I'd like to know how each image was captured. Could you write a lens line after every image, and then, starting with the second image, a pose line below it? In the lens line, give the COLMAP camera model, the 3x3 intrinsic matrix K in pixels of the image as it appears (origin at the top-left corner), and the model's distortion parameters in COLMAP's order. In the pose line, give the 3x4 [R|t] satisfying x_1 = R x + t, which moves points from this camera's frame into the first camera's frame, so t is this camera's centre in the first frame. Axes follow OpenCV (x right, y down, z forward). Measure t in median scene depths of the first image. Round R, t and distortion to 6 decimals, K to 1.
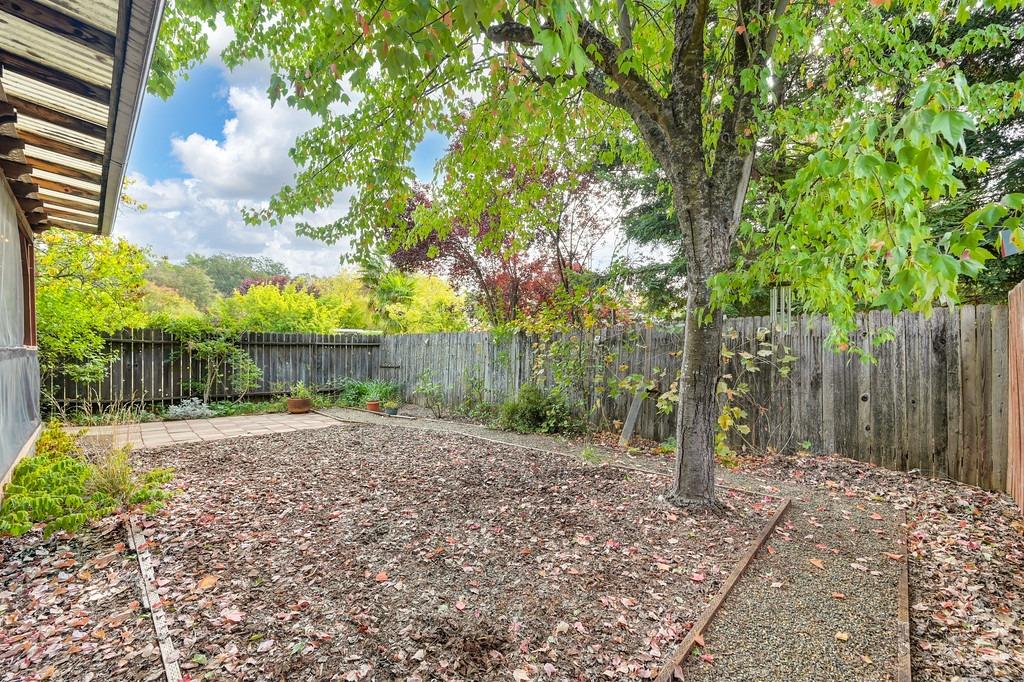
lens RADIAL K [[404.8, 0, 514.0], [0, 404.8, 343.6], [0, 0, 1]] dist [-0.000793, -0.000193]
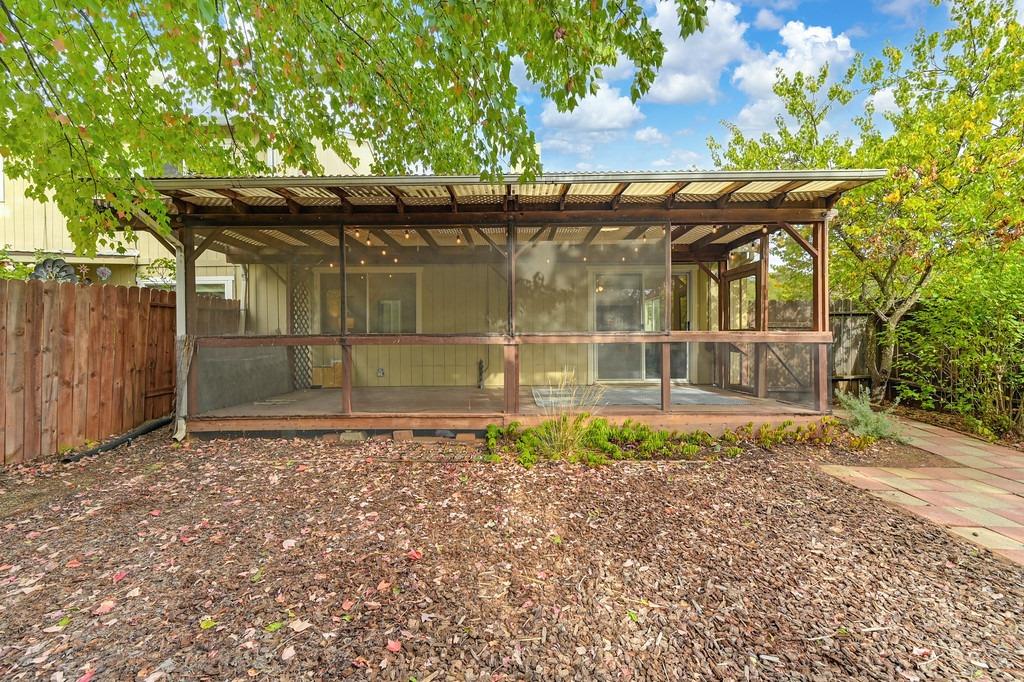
lens RADIAL K [[404.8, 0, 514.0], [0, 404.8, 343.6], [0, 0, 1]] dist [-0.000793, -0.000193]
pose [[-0.732811, 0.006336, -0.680403, -0.044020], [0.010331, 0.999945, -0.001815, 0.030309], [0.680354, -0.008359, -0.732836, 1.317313]]
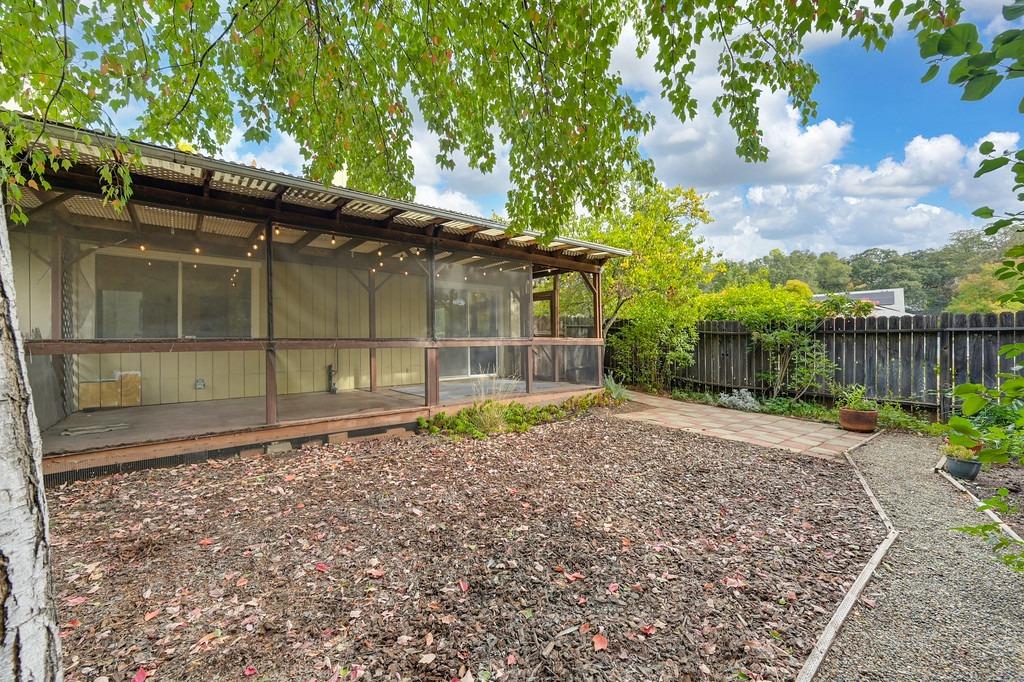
lens RADIAL K [[404.8, 0, 514.0], [0, 404.8, 343.6], [0, 0, 1]] dist [-0.000793, -0.000193]
pose [[-0.126691, 0.002184, -0.991940, 0.445869], [0.016699, 0.999861, 0.000069, 0.021702], [0.991802, -0.016555, -0.126710, 0.957397]]
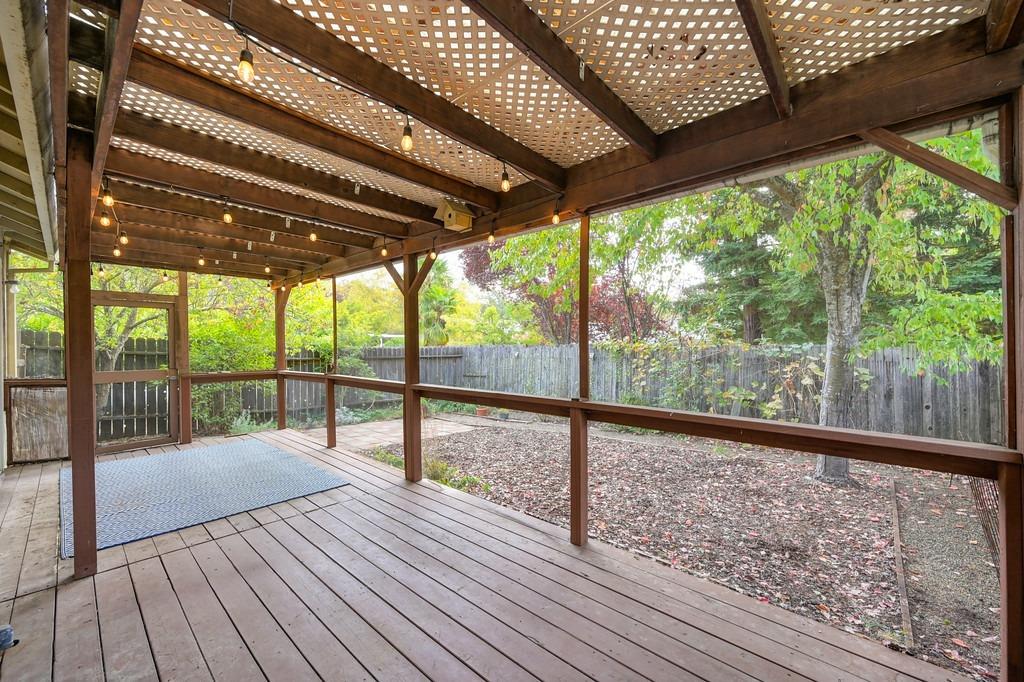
lens RADIAL K [[407.6, 0, 512.0], [0, 407.6, 341.0], [0, 0, 1]] dist [0.000222, 0.000132]
pose [[0.999673, -0.005003, 0.025062, -0.554601], [0.005061, 0.999985, -0.002257, -0.089401], [-0.025050, 0.002383, 0.999683, -0.341377]]
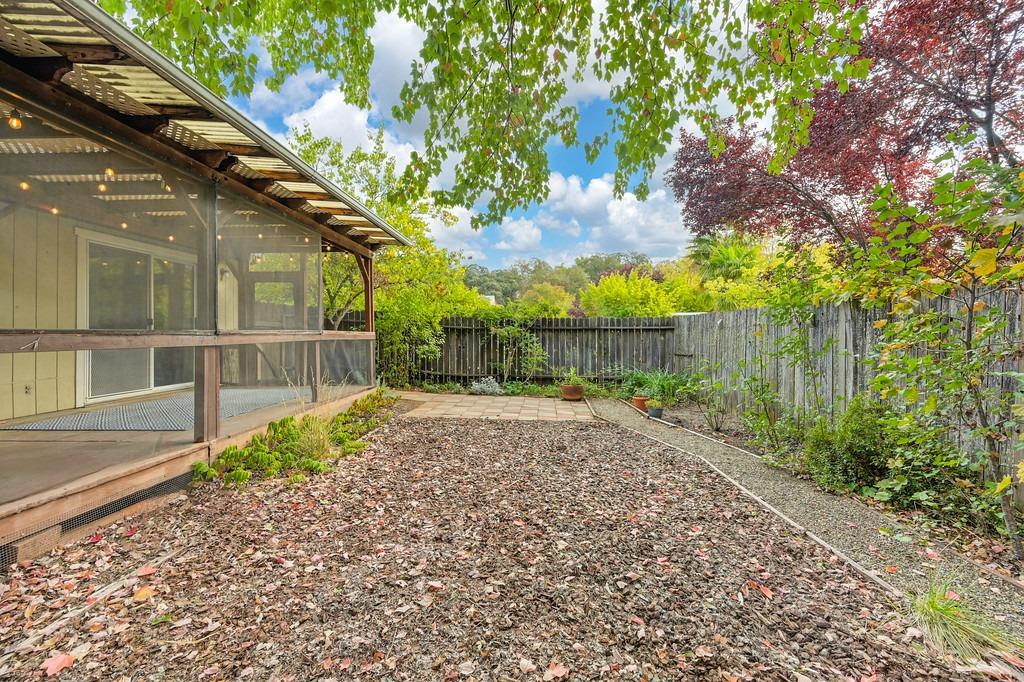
lens RADIAL K [[412.1, 0, 514.4], [0, 412.1, 327.5], [0, 0, 1]] dist [-0.002427, -0.000146]
pose [[0.660728, -0.016092, -0.750453, 0.221107], [0.014325, 0.999858, -0.008828, 0.010201], [0.750489, -0.004917, 0.660865, 0.474114]]
